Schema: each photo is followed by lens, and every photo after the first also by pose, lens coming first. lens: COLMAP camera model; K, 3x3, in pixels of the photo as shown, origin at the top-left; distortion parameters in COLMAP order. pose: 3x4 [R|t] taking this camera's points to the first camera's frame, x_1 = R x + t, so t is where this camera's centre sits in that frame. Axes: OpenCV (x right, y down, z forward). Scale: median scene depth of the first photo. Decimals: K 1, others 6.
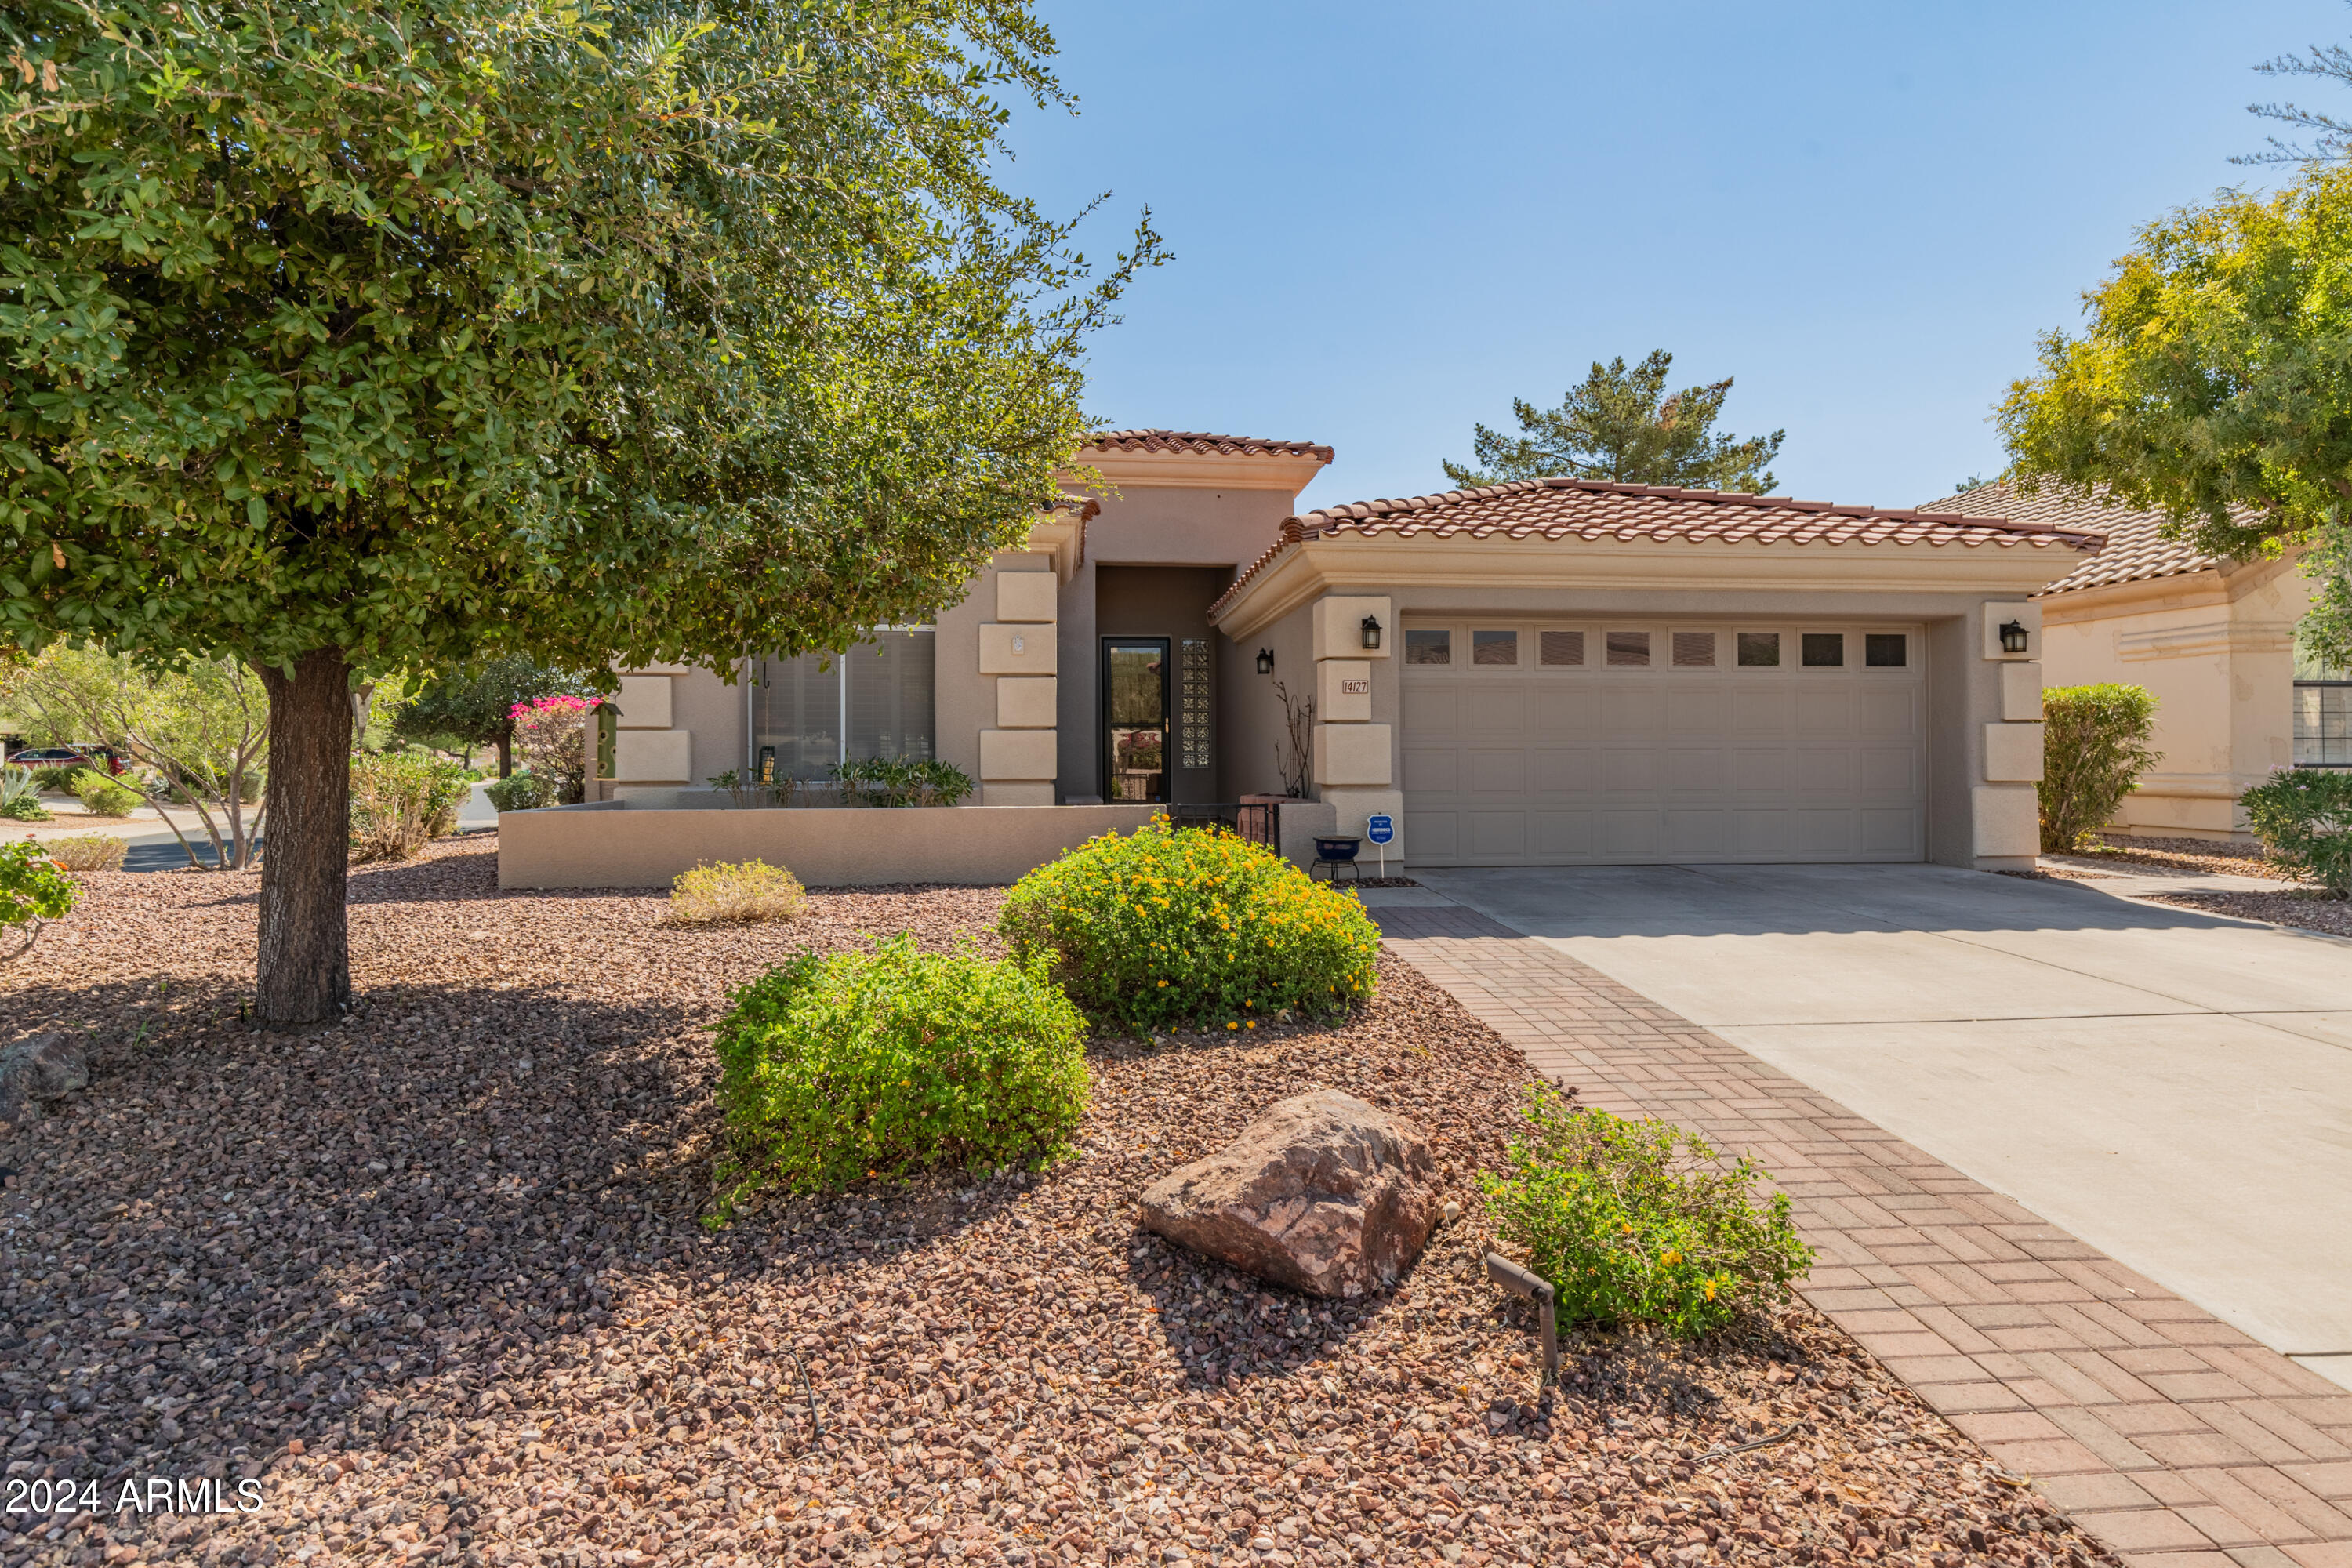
lens RADIAL K [[1321.6, 0, 1219.5], [0, 1321.6, 780.7], [0, 0, 1]] dist [0.000107, 0.000366]
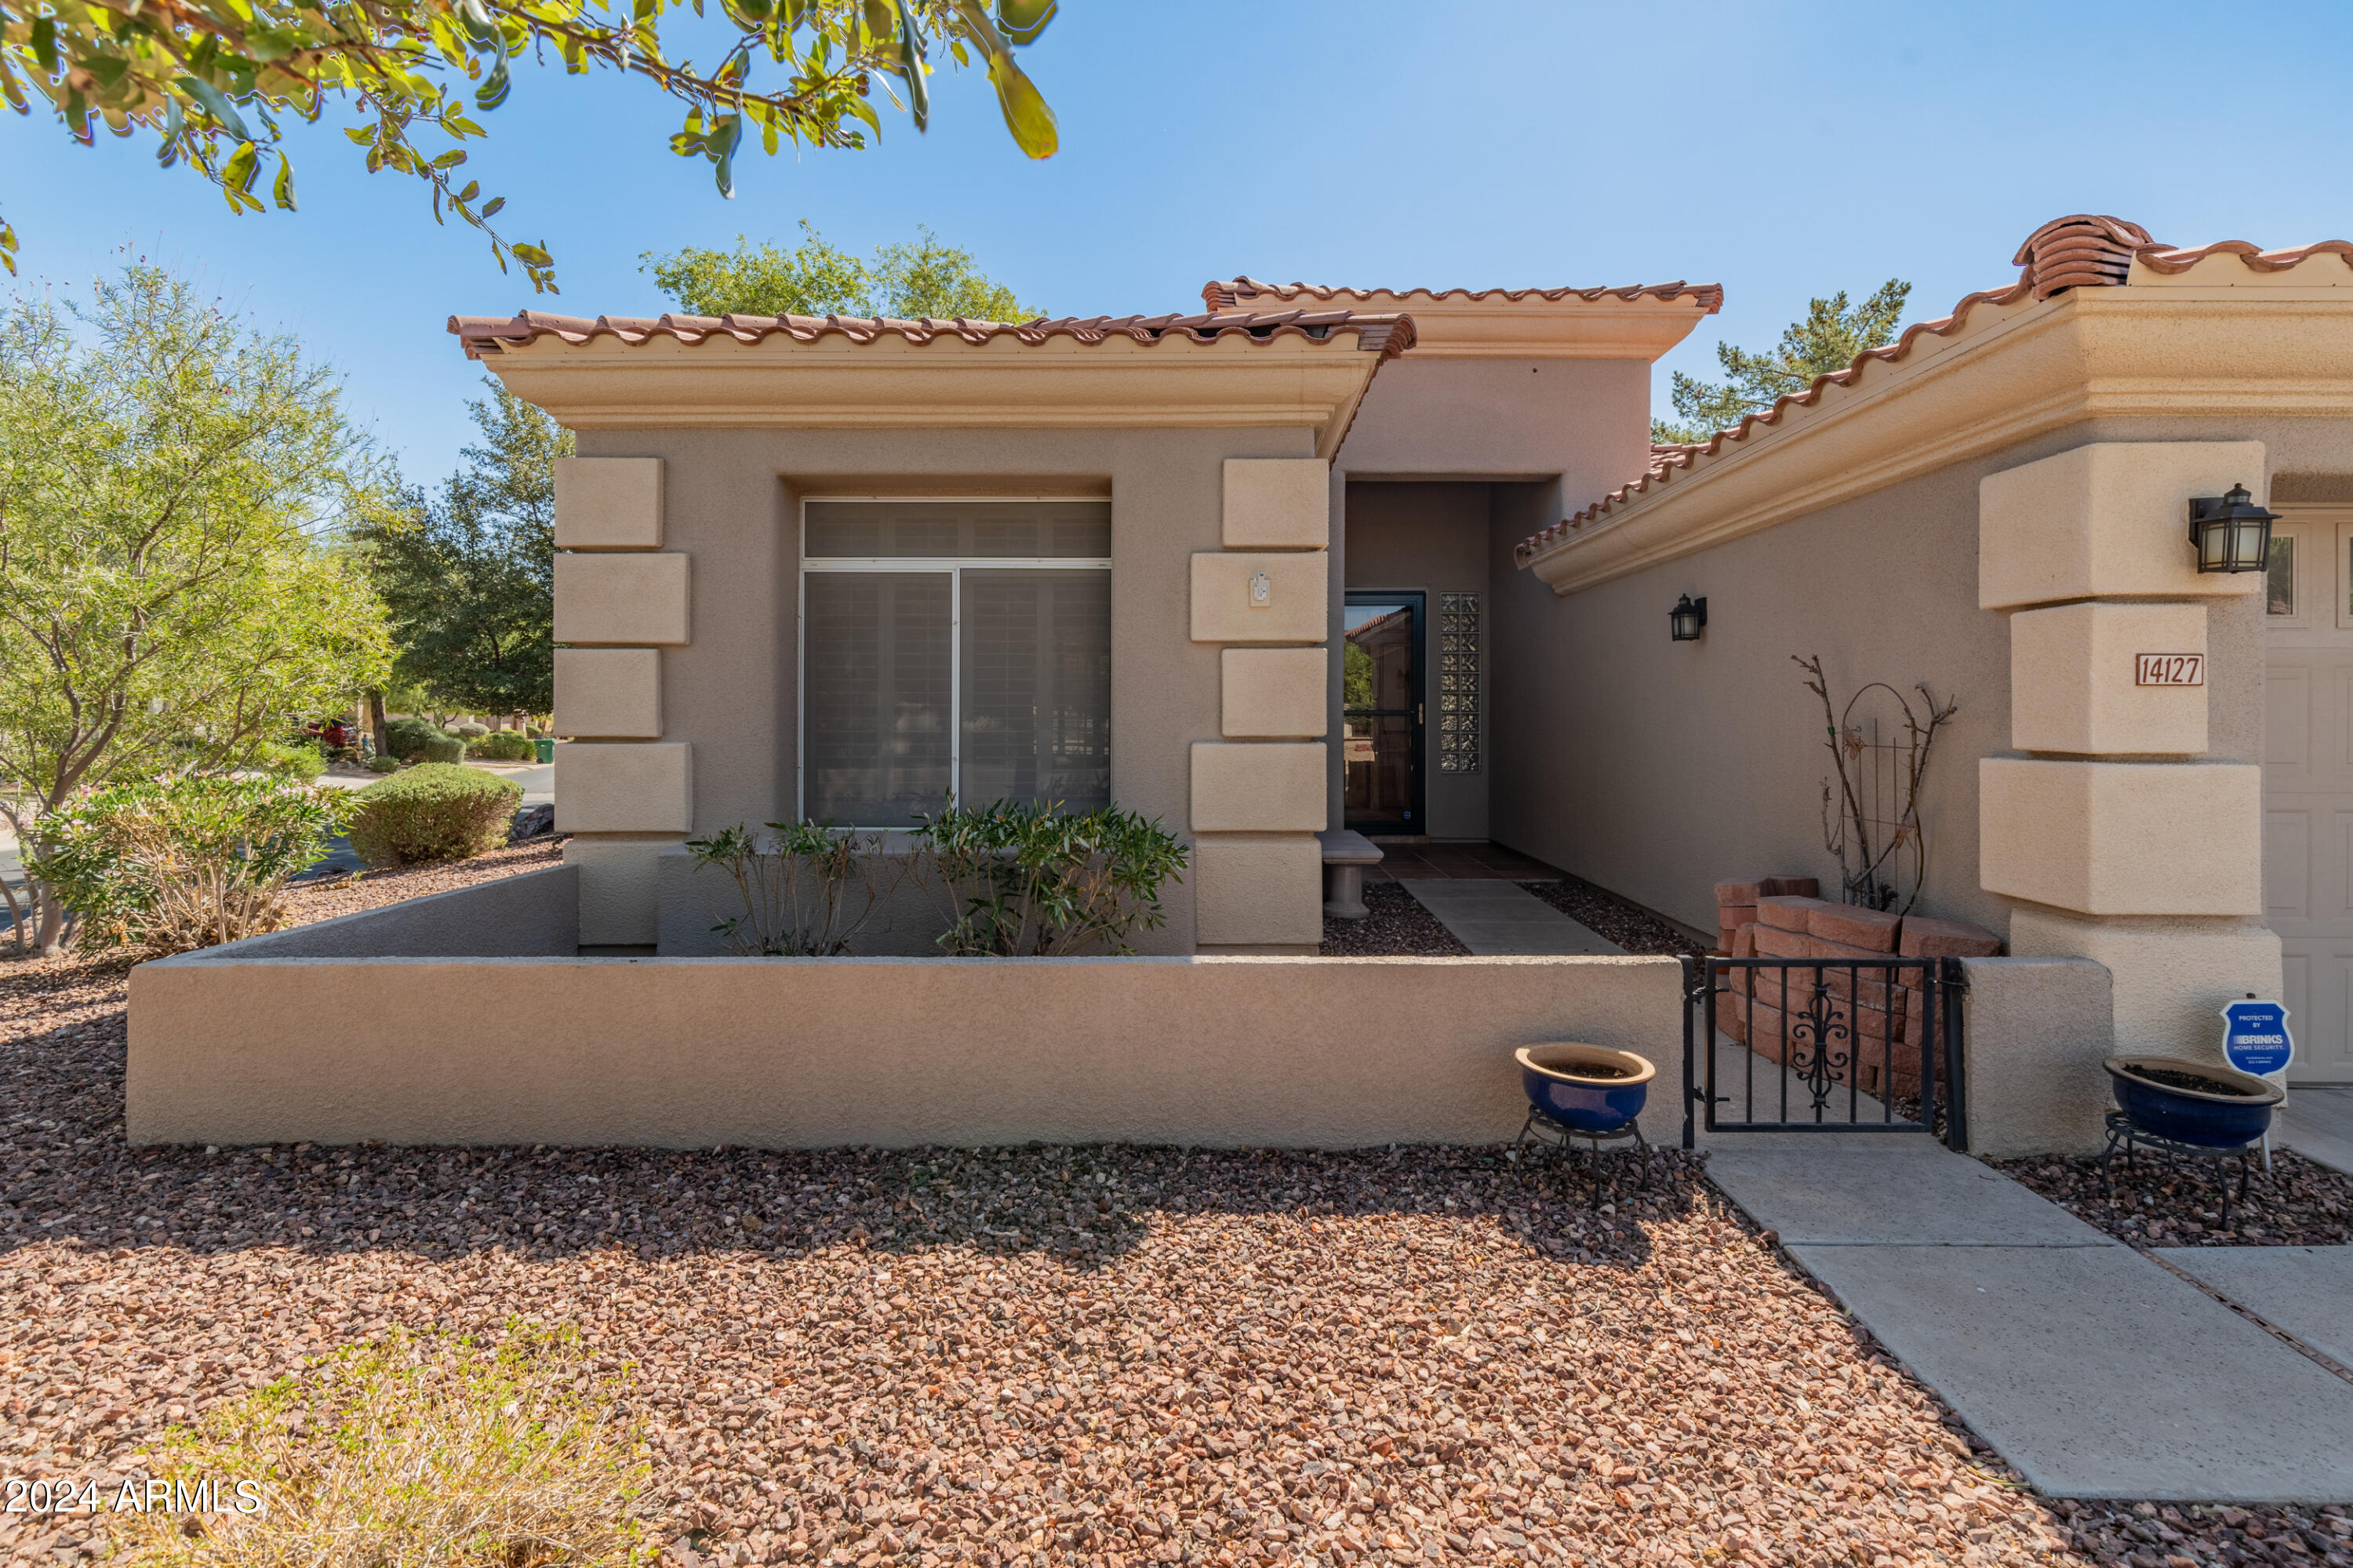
lens RADIAL K [[1115.1, 0, 1182.7], [0, 1115.1, 737.9], [0, 0, 1]] dist [0.006318, -0.000099]
pose [[0.991630, 0.007987, -0.128866, -0.138670], [-0.007746, 0.999967, 0.002372, -0.046292], [0.128880, -0.001354, 0.991659, 0.593997]]
